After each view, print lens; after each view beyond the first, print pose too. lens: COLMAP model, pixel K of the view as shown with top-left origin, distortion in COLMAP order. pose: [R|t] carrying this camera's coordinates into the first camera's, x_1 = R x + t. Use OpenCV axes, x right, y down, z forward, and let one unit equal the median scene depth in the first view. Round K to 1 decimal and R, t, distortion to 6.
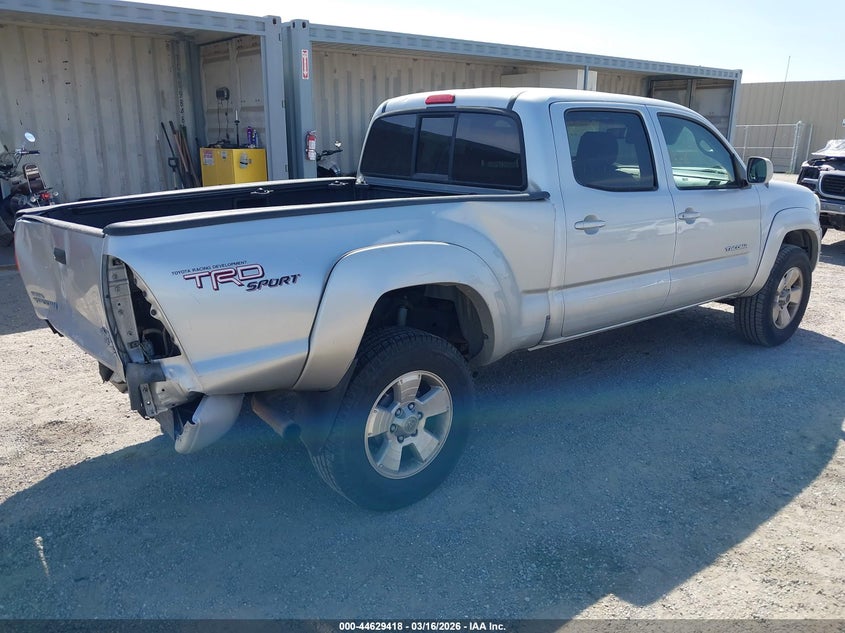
lens RADIAL K [[685.6, 0, 422.7], [0, 685.6, 293.8], [0, 0, 1]] dist [0.000158, 0.000308]
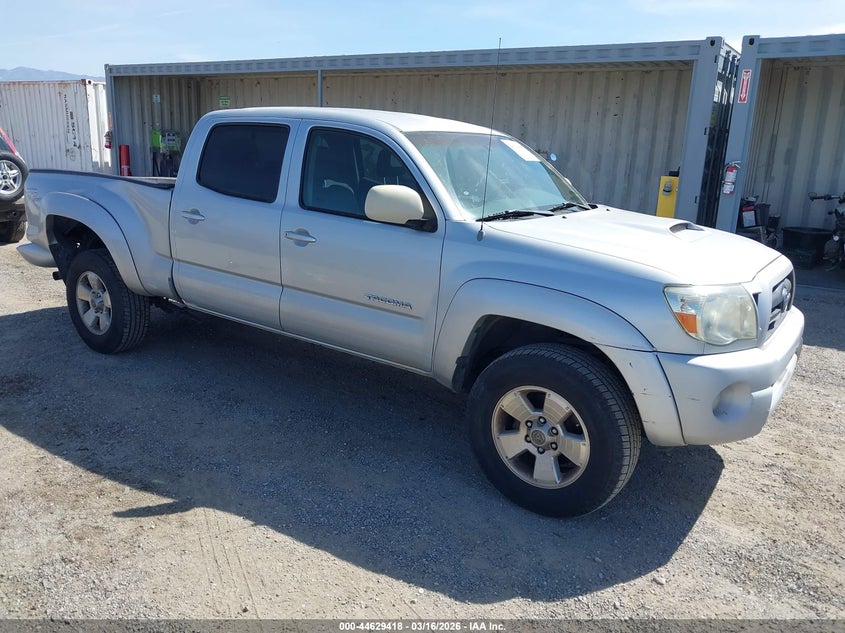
lens RADIAL K [[658.2, 0, 431.5], [0, 658.2, 316.5], [0, 0, 1]] dist [-0.009673, 0.003141]
pose [[0.282068, 0.254339, -0.925067, 0.574849], [-0.262725, 0.947839, 0.180490, -0.099030], [0.922721, 0.192128, 0.334176, 0.399138]]
